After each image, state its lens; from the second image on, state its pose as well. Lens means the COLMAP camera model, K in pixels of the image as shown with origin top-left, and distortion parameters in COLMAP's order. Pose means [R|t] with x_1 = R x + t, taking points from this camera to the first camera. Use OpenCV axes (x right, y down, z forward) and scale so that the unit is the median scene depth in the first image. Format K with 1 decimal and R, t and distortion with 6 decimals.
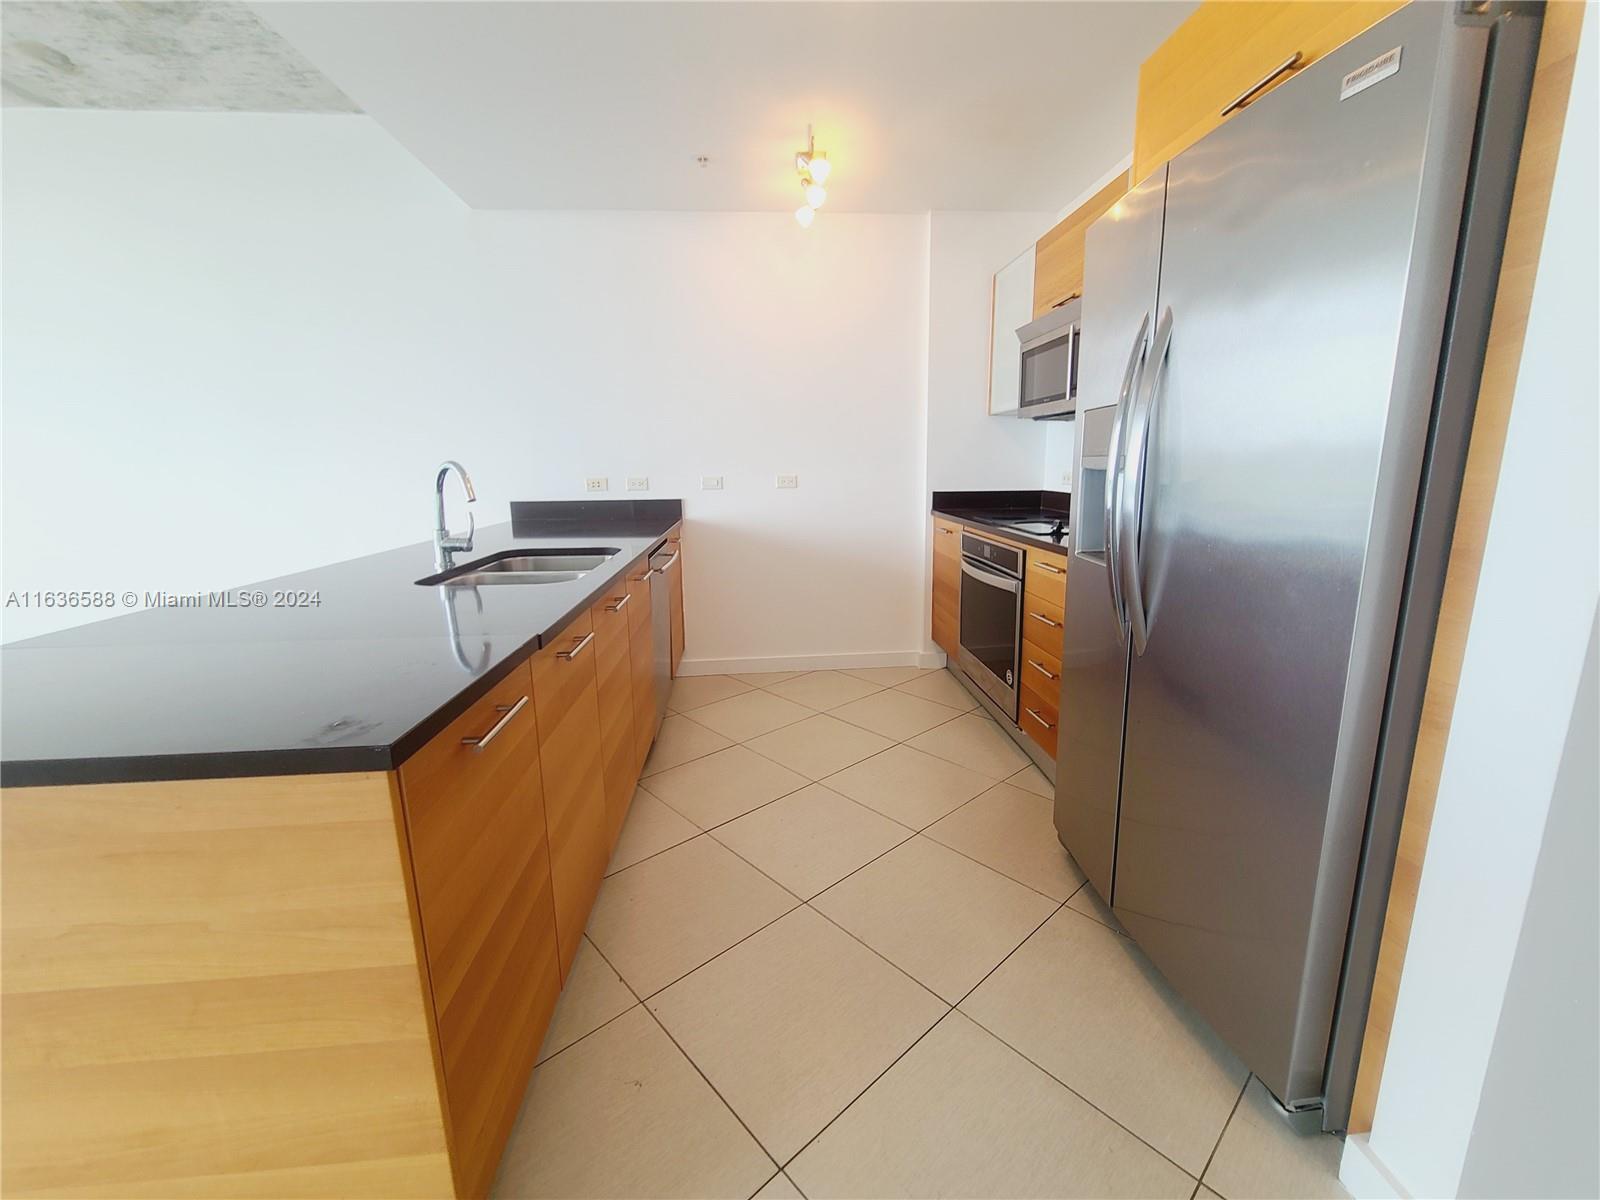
lens RADIAL K [[654.9, 0, 807.9], [0, 654.9, 600.8], [0, 0, 1]] dist [0.001395, -0.002093]
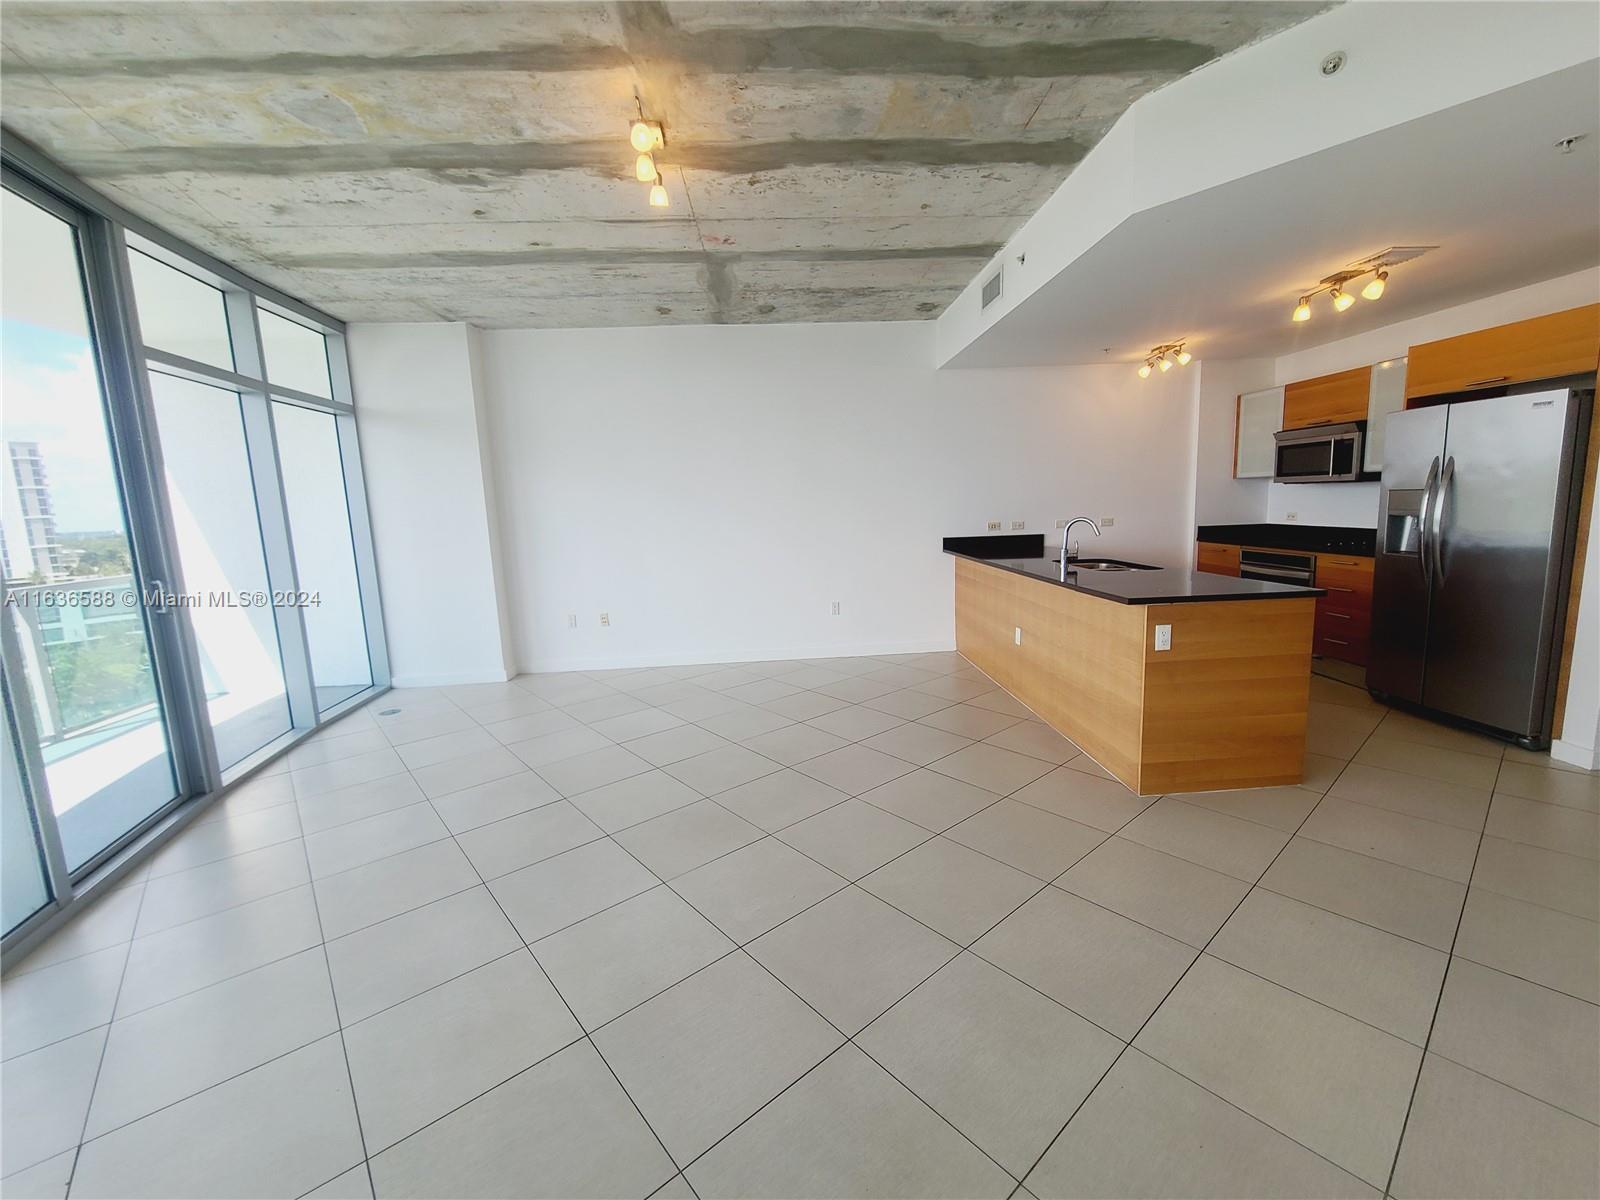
lens RADIAL K [[654.9, 0, 813.3], [0, 654.9, 593.3], [0, 0, 1]] dist [0.001395, -0.002093]
pose [[0.999588, -0.018692, -0.021796, -0.908315], [0.017174, 0.997546, -0.067870, 0.112668], [0.023011, 0.067467, 0.997456, -0.769559]]
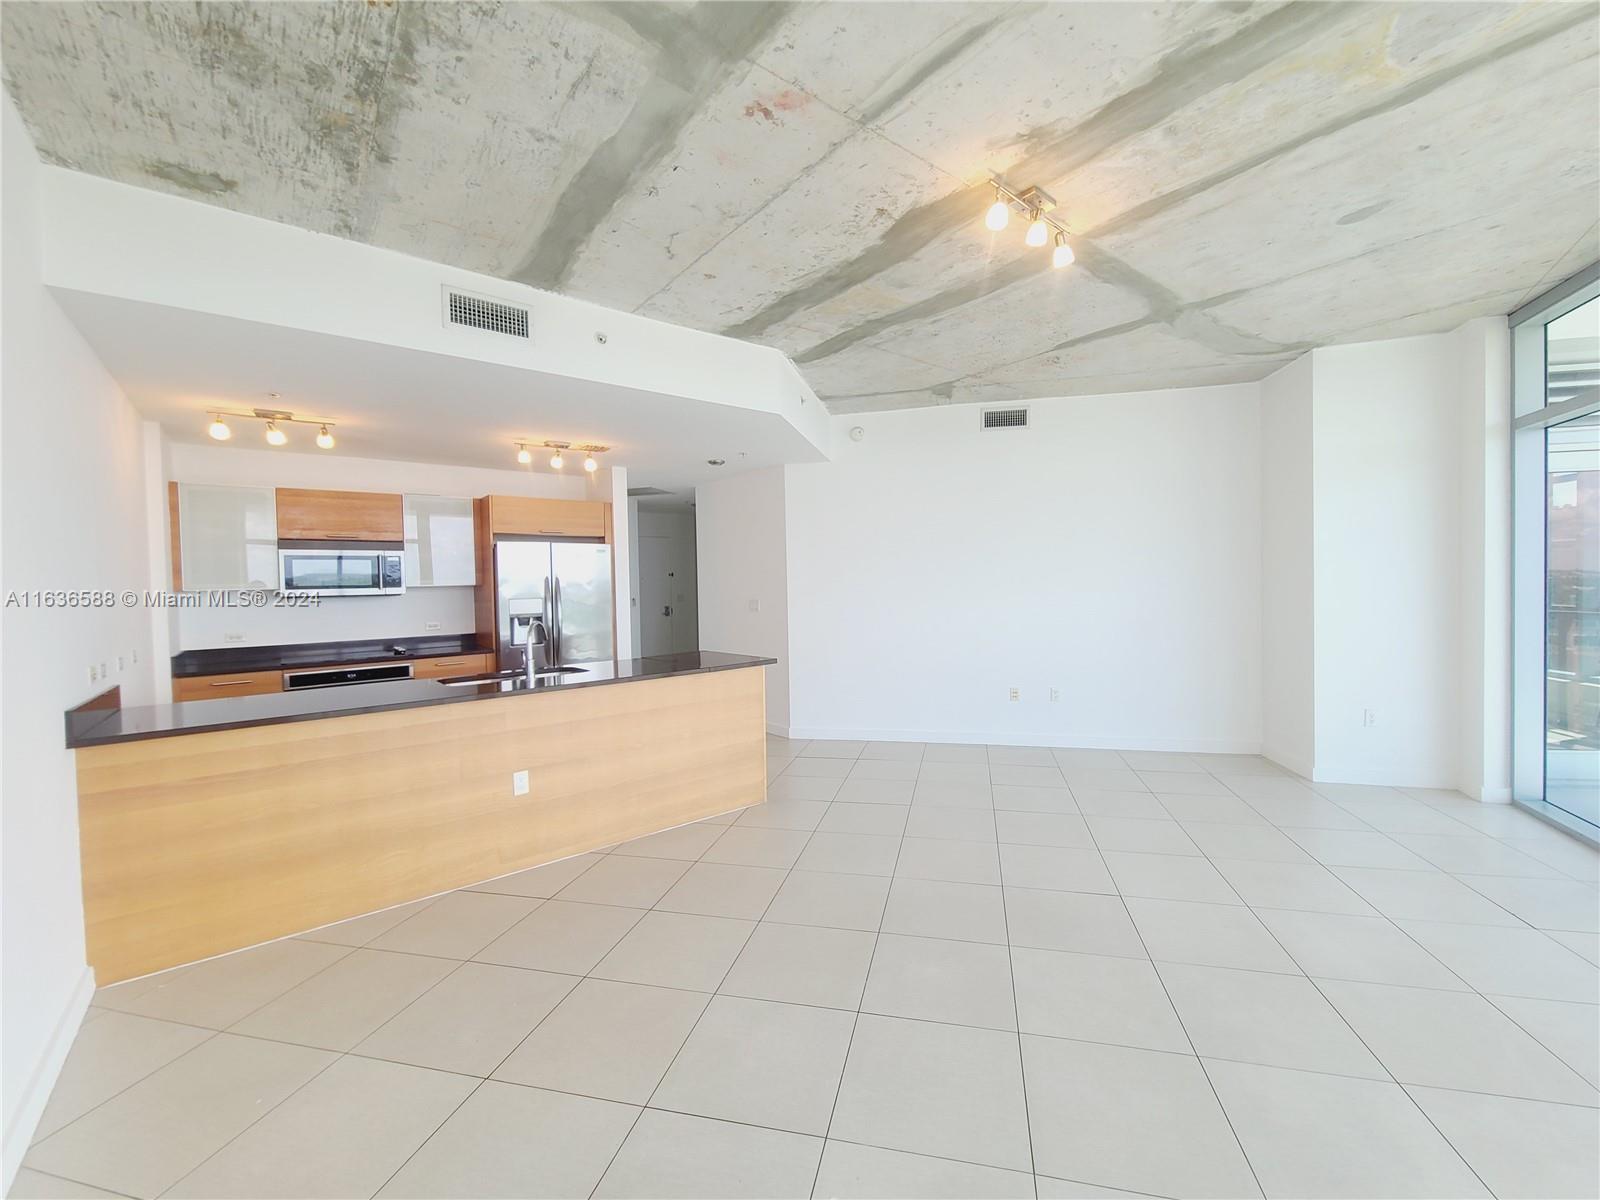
lens RADIAL K [[654.9, 0, 812.5], [0, 654.9, 595.6], [0, 0, 1]] dist [0.001395, -0.002093]
pose [[-0.567155, 0.012954, 0.823509, -1.686531], [0.203522, 0.971072, 0.124892, -0.235361], [-0.798069, 0.238436, -0.553385, 0.913377]]
